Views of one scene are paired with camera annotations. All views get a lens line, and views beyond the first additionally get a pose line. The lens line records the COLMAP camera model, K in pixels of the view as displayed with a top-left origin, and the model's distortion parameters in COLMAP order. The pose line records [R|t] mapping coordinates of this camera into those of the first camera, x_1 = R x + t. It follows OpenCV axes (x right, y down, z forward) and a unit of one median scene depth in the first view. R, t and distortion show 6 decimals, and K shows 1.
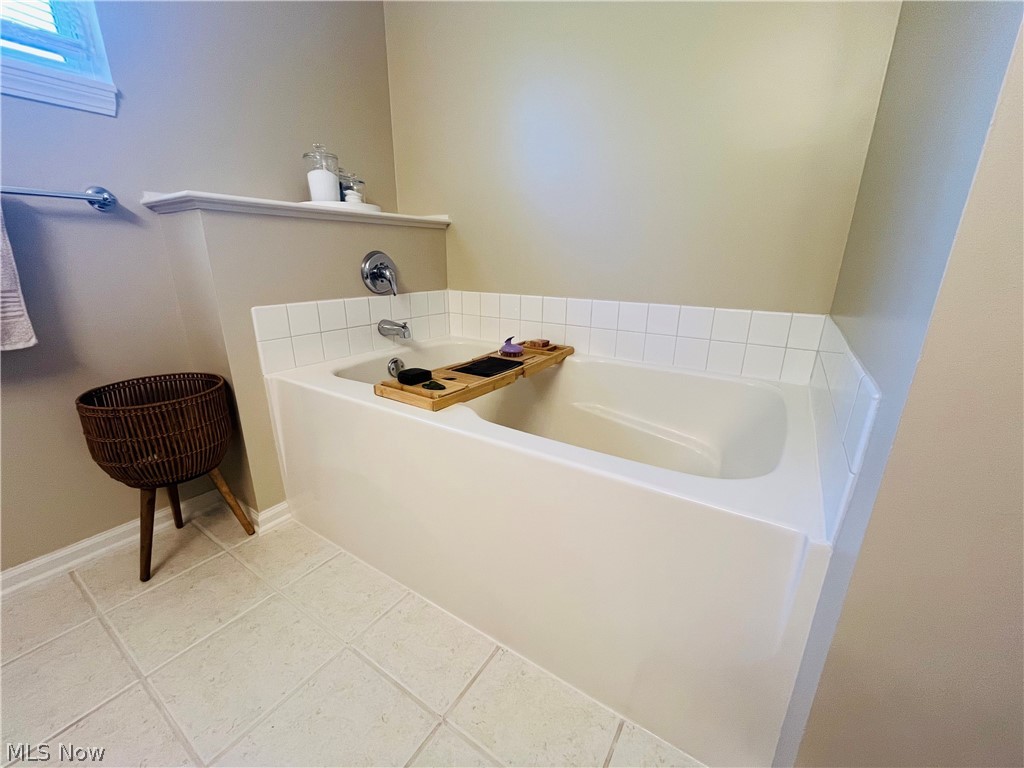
lens RADIAL K [[410.0, 0, 515.9], [0, 410.0, 392.0], [0, 0, 1]] dist [-0.000822, -0.007957]
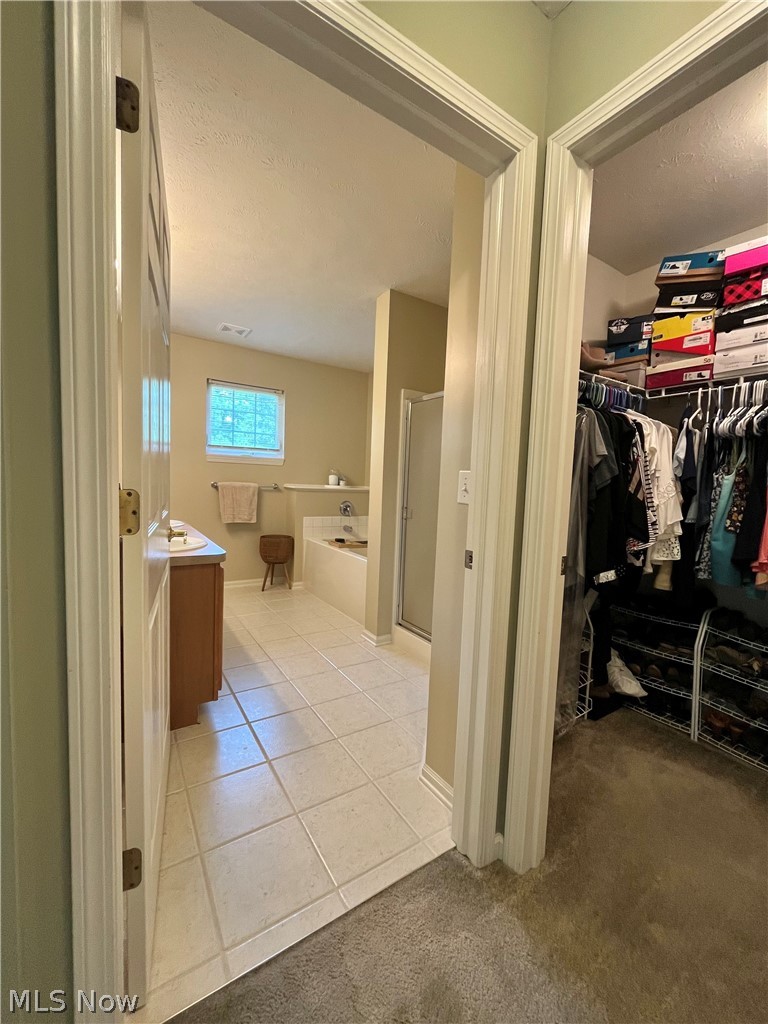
lens RADIAL K [[413.3, 0, 382.6], [0, 413.3, 510.7], [0, 0, 1]] dist [-0.001687, -0.000120]
pose [[0.914012, 0.058415, -0.401458, 1.209727], [-0.156415, 0.963812, -0.215872, 0.346446], [0.374320, 0.260104, 0.890073, -1.667954]]
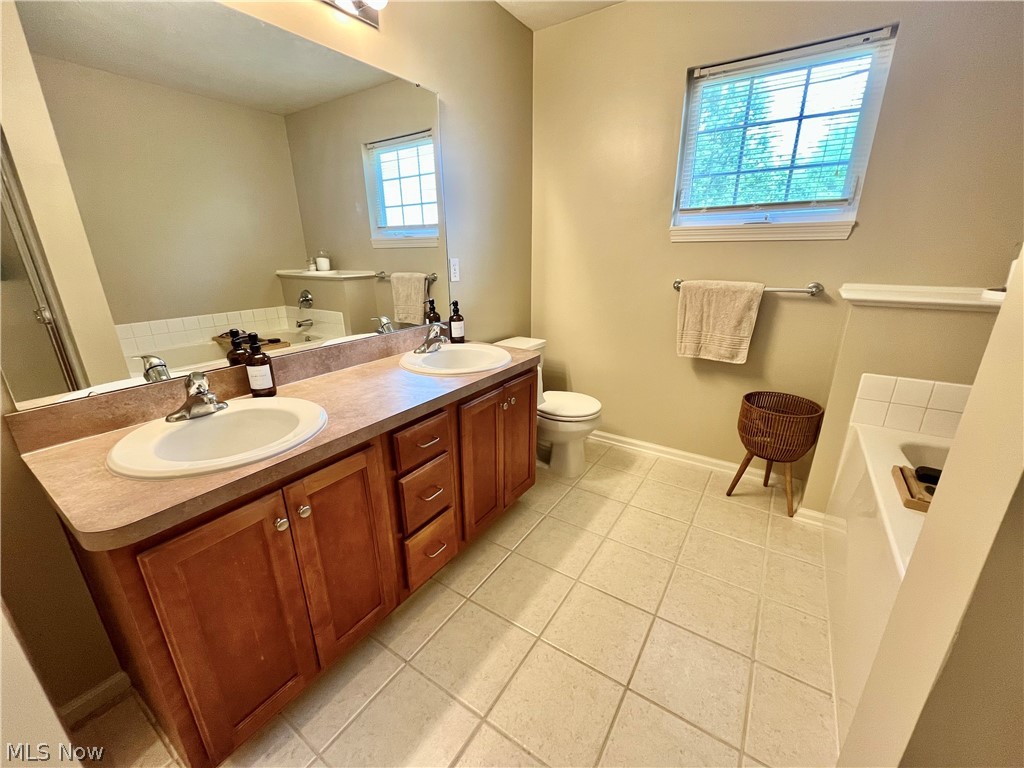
lens RADIAL K [[413.3, 0, 509.9], [0, 413.3, 386.8], [0, 0, 1]] dist [-0.001687, -0.000120]
pose [[-0.006152, 0.305763, -0.952088, 0.609907], [-0.297805, 0.908344, 0.293639, -0.201365], [0.954607, 0.285343, 0.085469, -0.195088]]
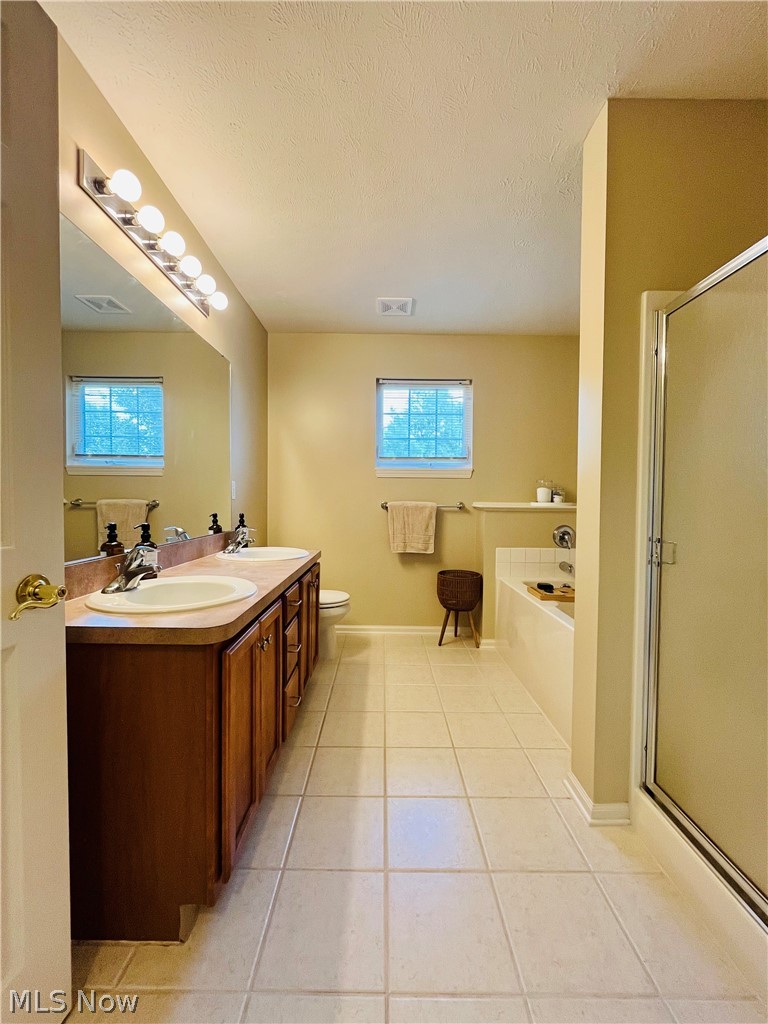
lens RADIAL K [[413.3, 0, 382.6], [0, 413.3, 510.7], [0, 0, 1]] dist [-0.001687, -0.000120]
pose [[0.547028, 0.021122, -0.836848, 0.930839], [-0.262000, 0.953778, -0.147189, 0.106542], [0.795058, 0.299770, 0.527277, -0.807540]]
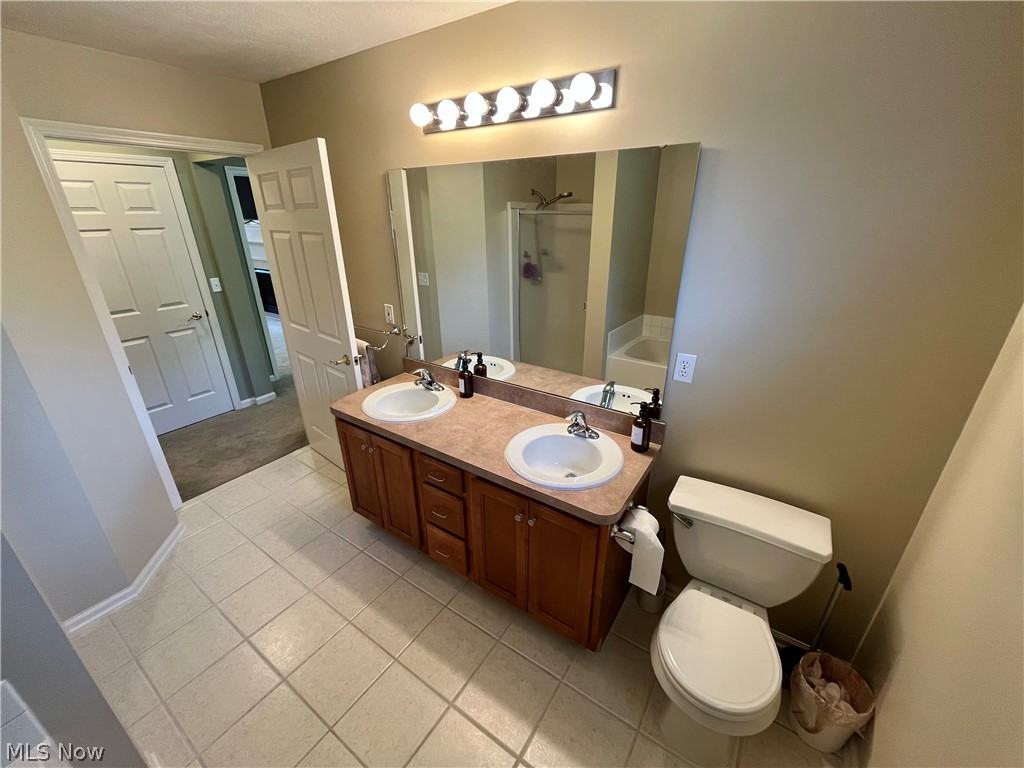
lens RADIAL K [[413.3, 0, 509.9], [0, 413.3, 386.8], [0, 0, 1]] dist [-0.001687, -0.000120]
pose [[-0.999884, -0.009496, 0.011909, -0.523430], [0.000567, 0.758124, 0.652110, -0.801499], [-0.015221, 0.652041, -0.758030, 0.539633]]
